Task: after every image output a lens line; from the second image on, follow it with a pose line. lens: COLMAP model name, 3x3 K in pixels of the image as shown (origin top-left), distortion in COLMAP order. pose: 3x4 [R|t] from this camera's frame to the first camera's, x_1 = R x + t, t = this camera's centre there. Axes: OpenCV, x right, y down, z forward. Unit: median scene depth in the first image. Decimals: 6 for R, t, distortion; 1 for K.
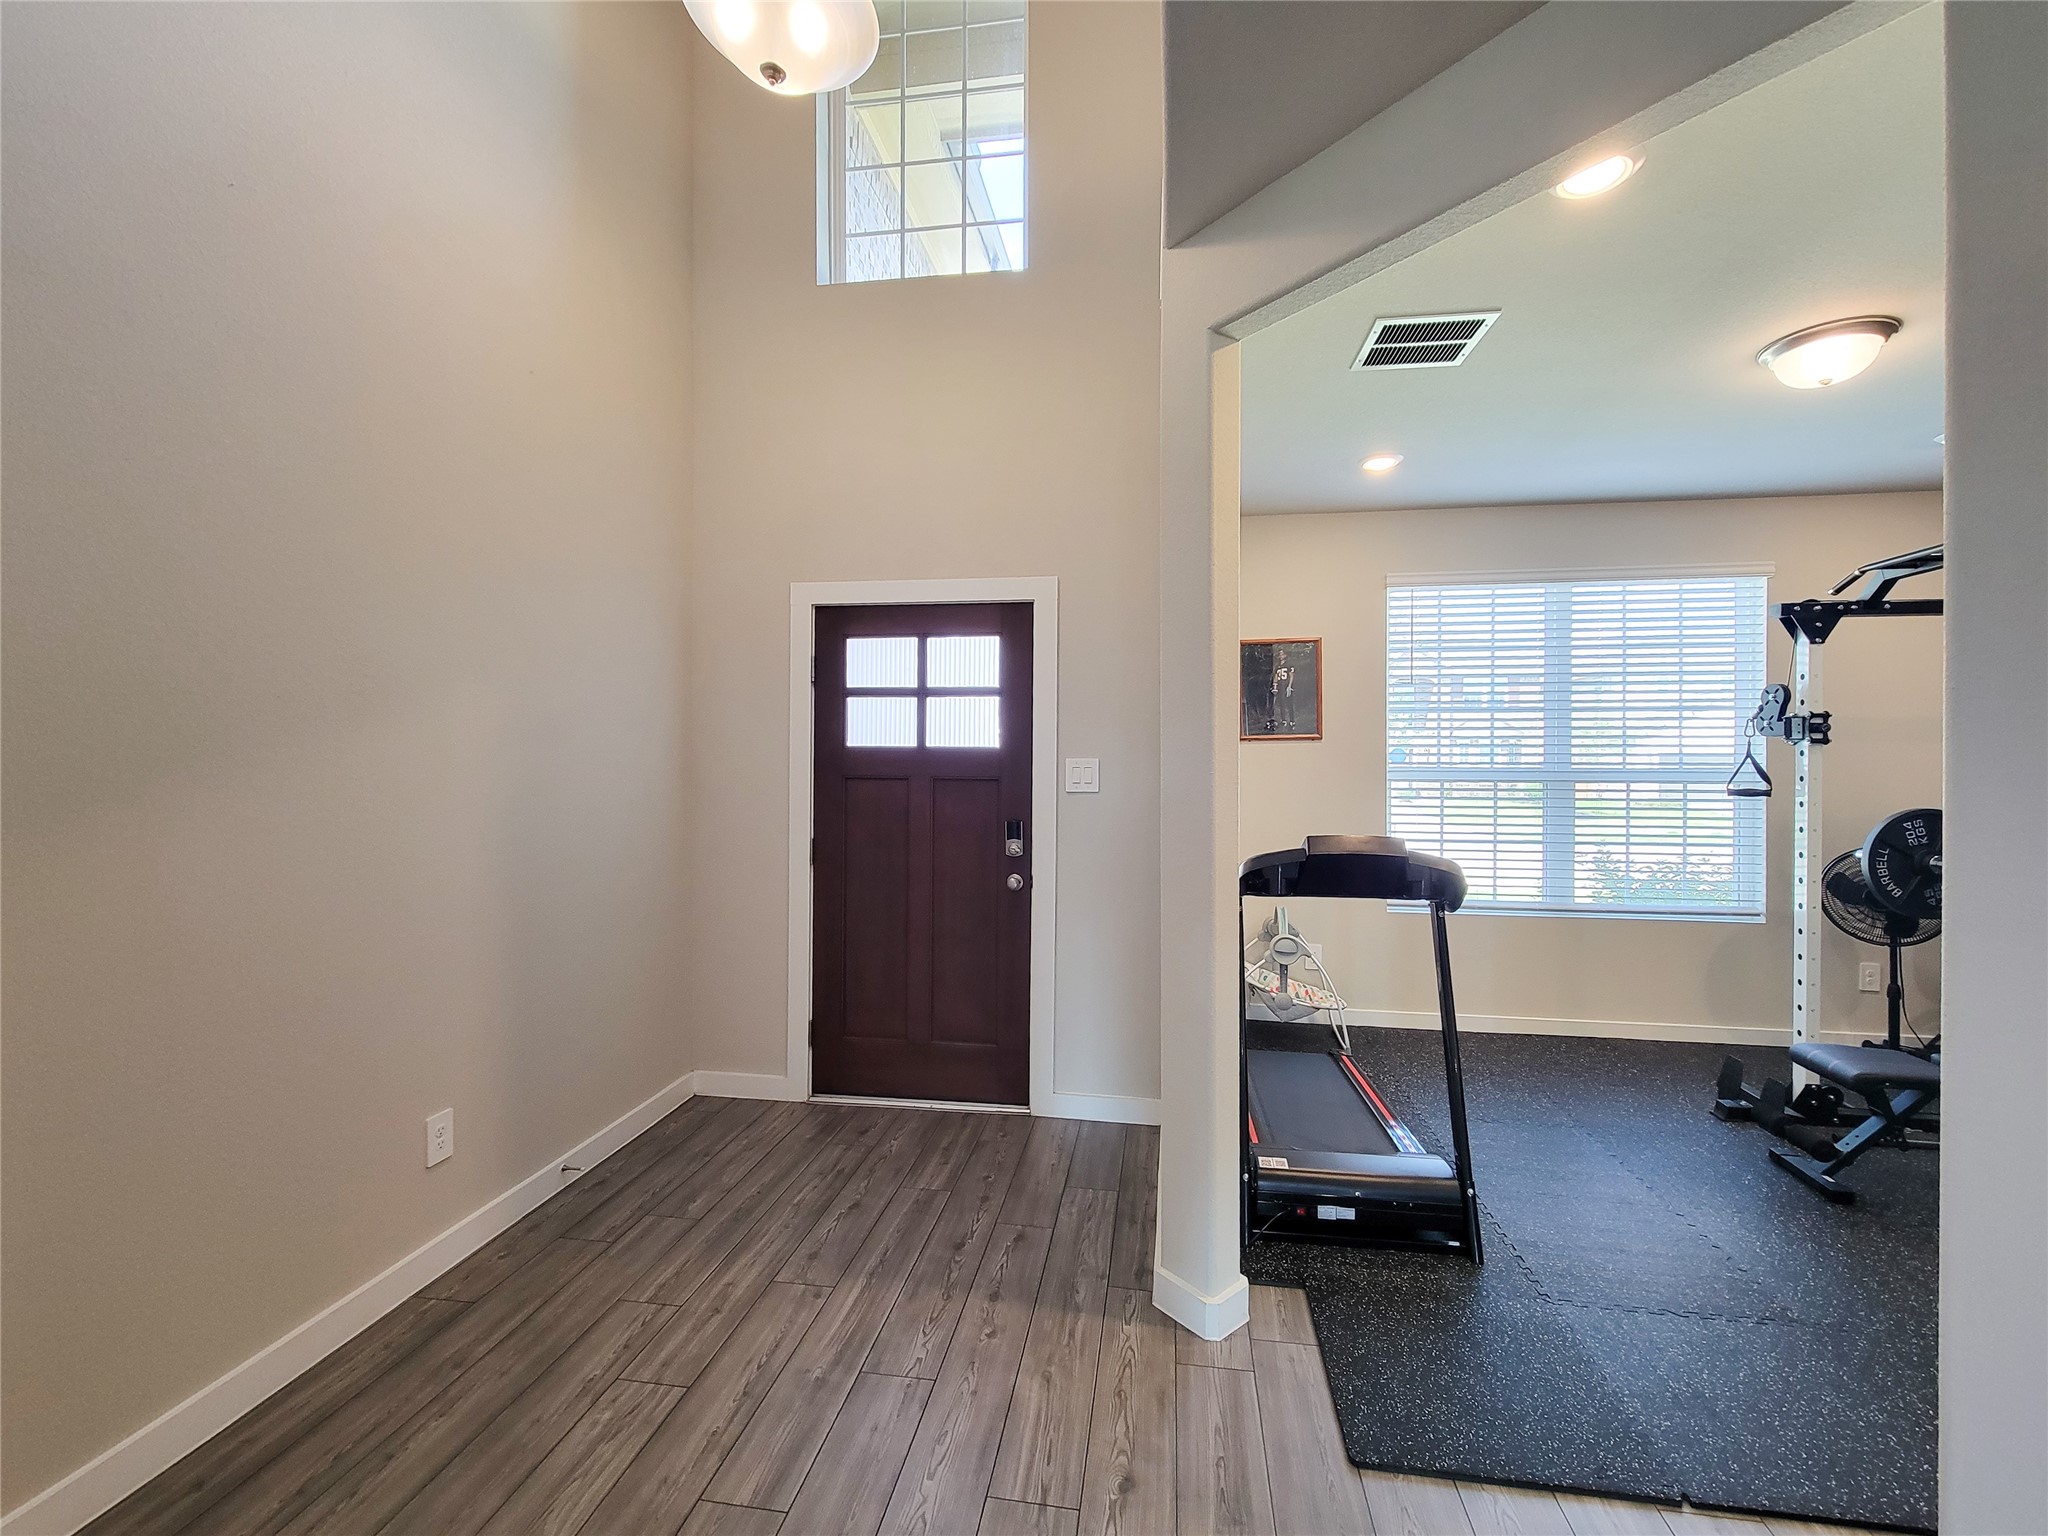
lens RADIAL K [[851.5, 0, 1032.2], [0, 851.5, 768.1], [0, 0, 1]] dist [0.002671, 0.000116]
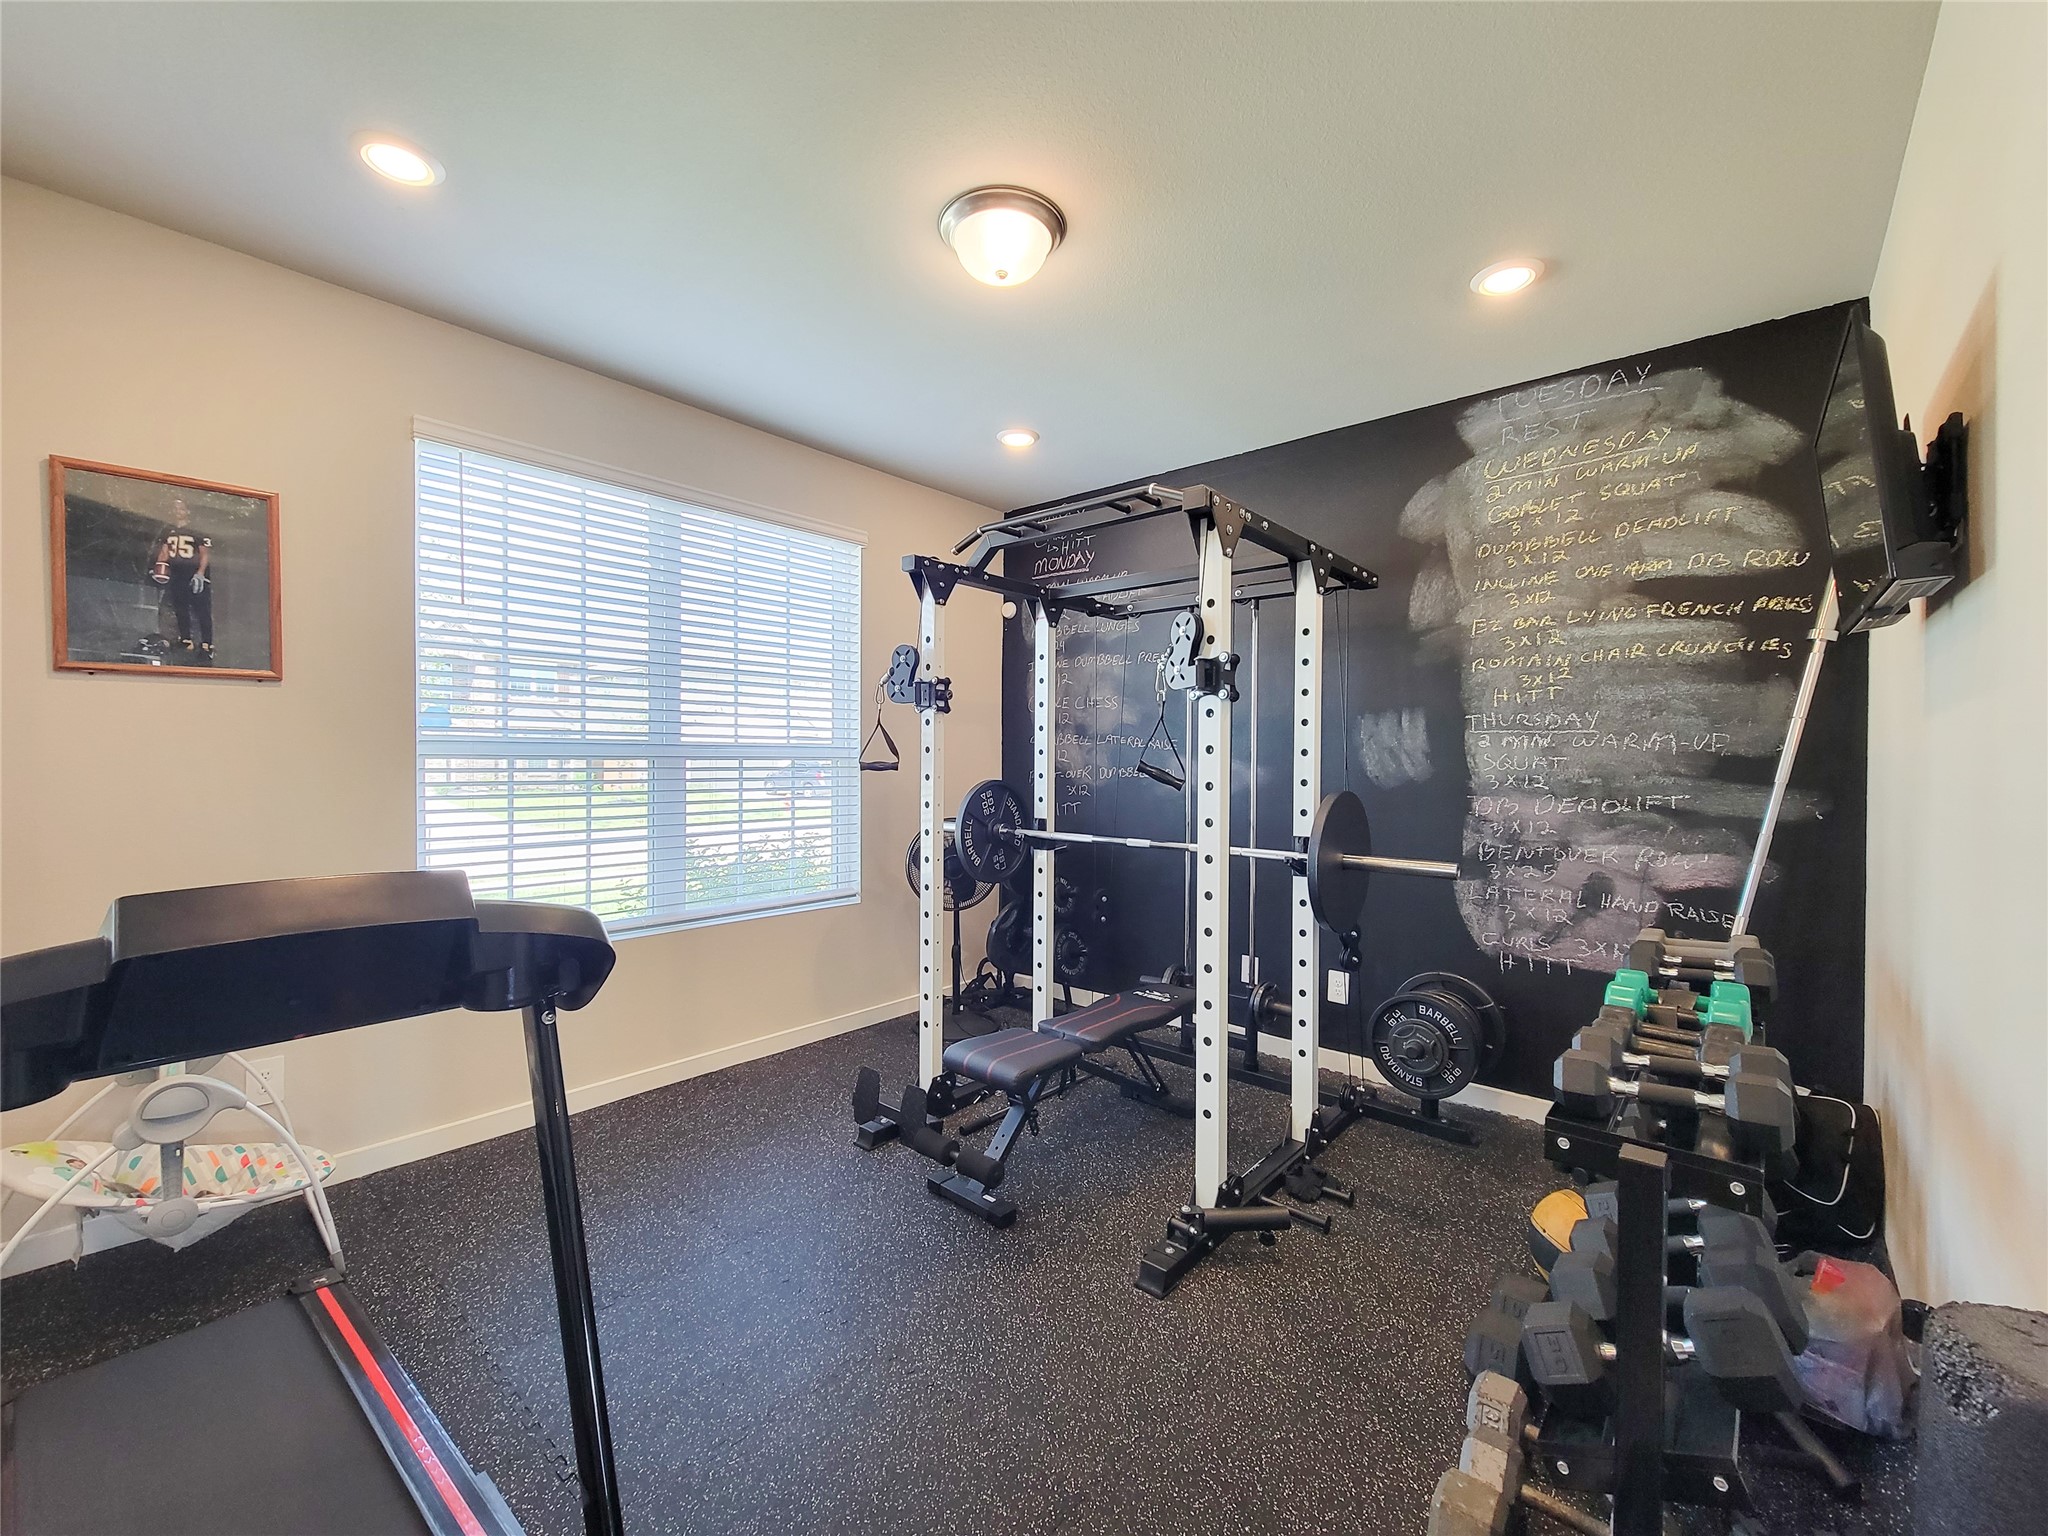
lens RADIAL K [[851.5, 0, 1032.2], [0, 851.5, 768.1], [0, 0, 1]] dist [0.002671, 0.000116]
pose [[0.524273, -0.009475, 0.851497, 0.181918], [-0.000758, 0.999933, 0.011593, 0.022408], [-0.851550, -0.006724, 0.524231, 0.435710]]
